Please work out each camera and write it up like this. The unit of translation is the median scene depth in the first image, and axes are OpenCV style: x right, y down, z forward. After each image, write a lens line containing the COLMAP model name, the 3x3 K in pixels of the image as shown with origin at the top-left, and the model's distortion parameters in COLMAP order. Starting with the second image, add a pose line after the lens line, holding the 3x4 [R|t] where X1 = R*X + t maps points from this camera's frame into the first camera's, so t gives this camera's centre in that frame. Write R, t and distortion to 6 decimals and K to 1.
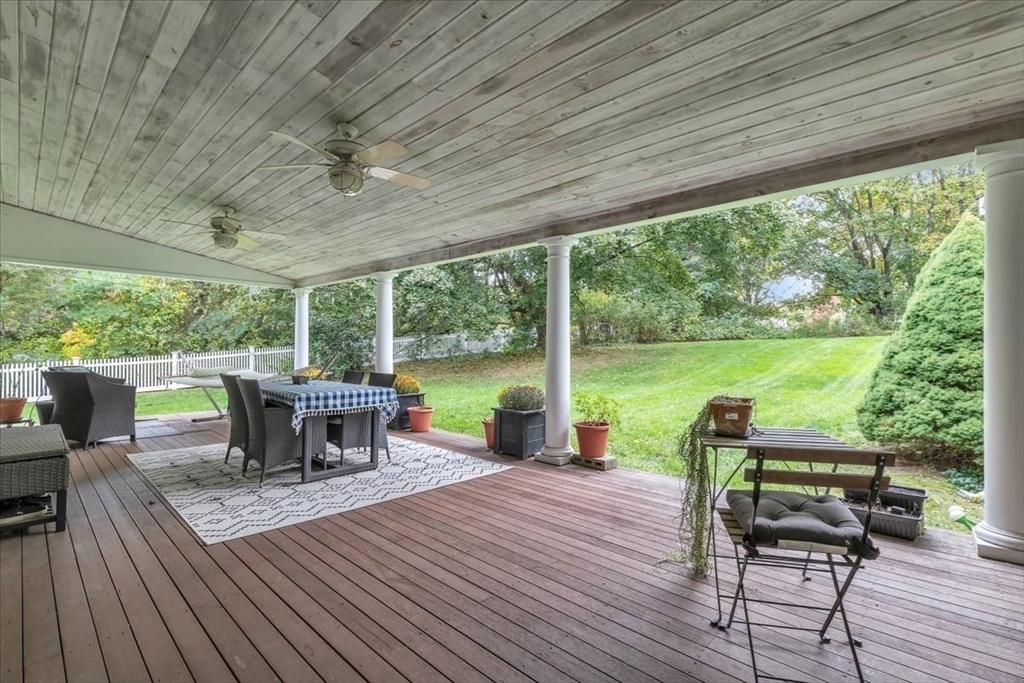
lens RADIAL K [[468.4, 0, 521.0], [0, 468.4, 341.9], [0, 0, 1]] dist [0.003493, 0.001442]
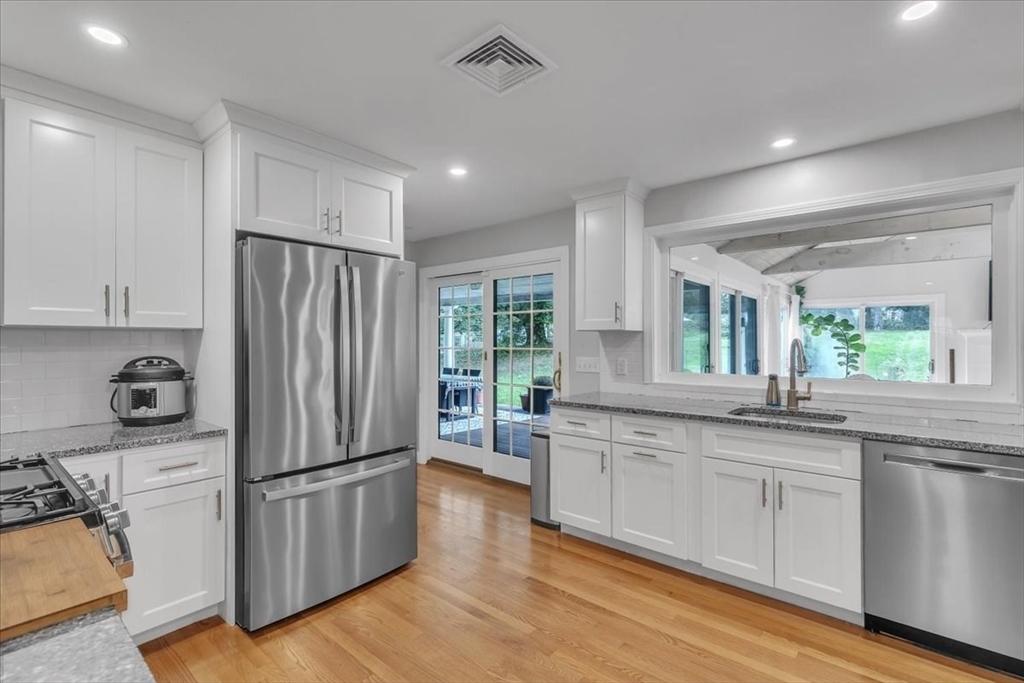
lens RADIAL K [[468.4, 0, 521.0], [0, 468.4, 341.9], [0, 0, 1]] dist [0.003493, 0.001442]
pose [[0.998195, -0.004053, 0.059915, -0.204558], [0.002834, 0.999788, 0.020409, -0.081421], [-0.059985, -0.020203, 0.997995, -0.887686]]
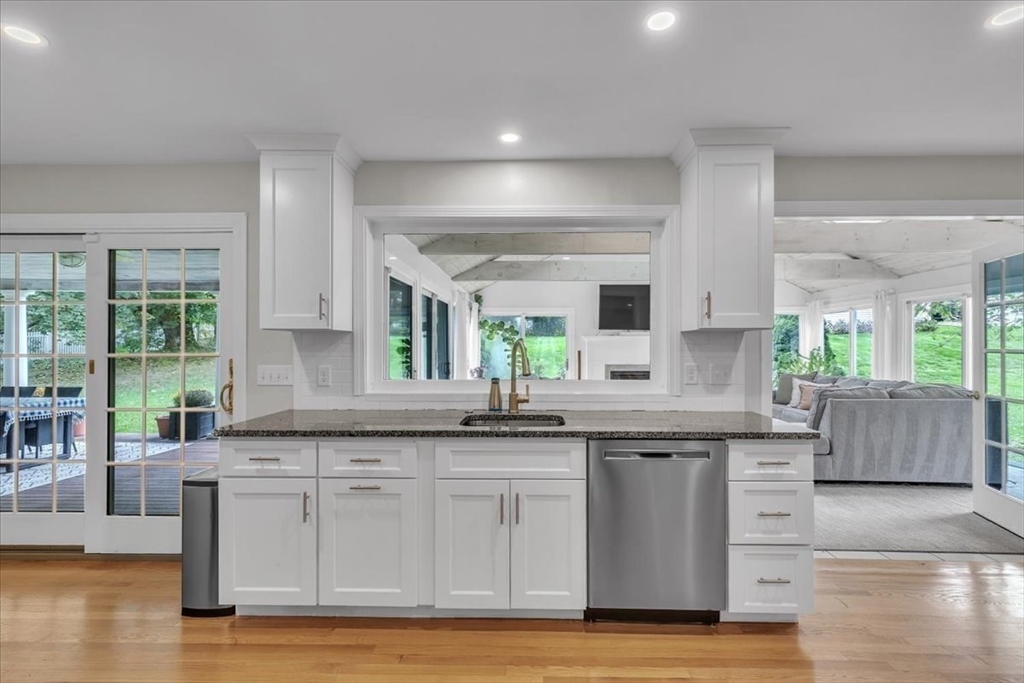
lens RADIAL K [[468.4, 0, 521.0], [0, 468.4, 341.9], [0, 0, 1]] dist [0.003493, 0.001442]
pose [[0.749741, -0.000014, 0.661731, -0.205216], [-0.008924, 0.999909, 0.010132, -0.077512], [-0.661671, -0.013502, 0.749672, -0.762732]]
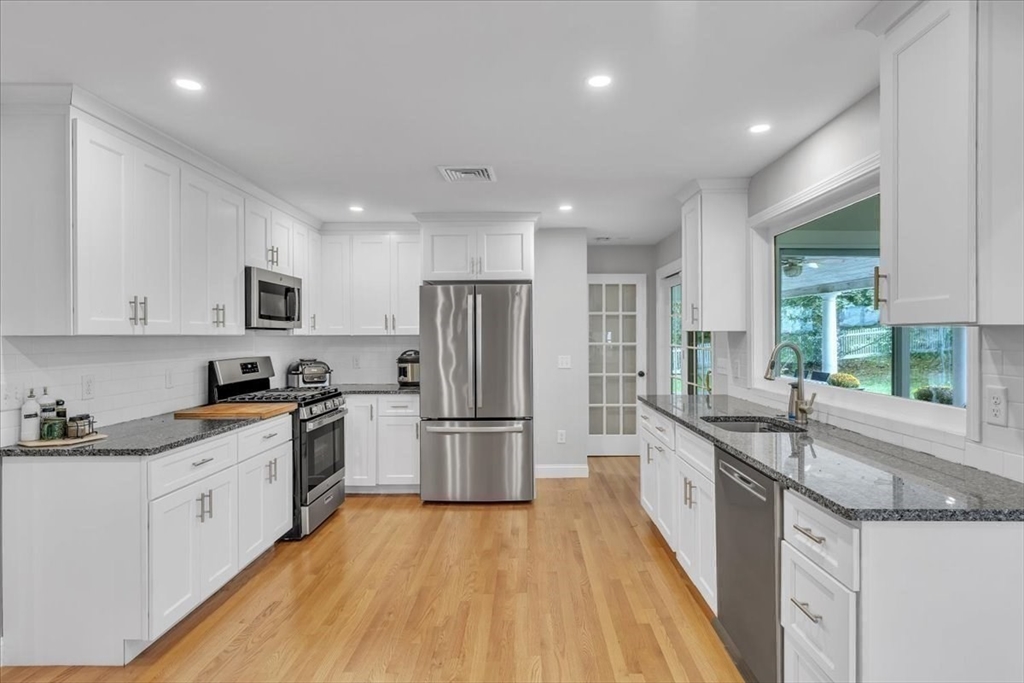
lens RADIAL K [[555.3, 0, 514.5], [0, 555.3, 338.5], [0, 0, 1]] dist [0.000244, 0.000325]
pose [[0.666935, -0.006007, -0.745092, 0.385870], [0.022419, 0.999677, 0.012009, -0.088242], [0.744779, -0.024713, 0.666854, -0.947793]]
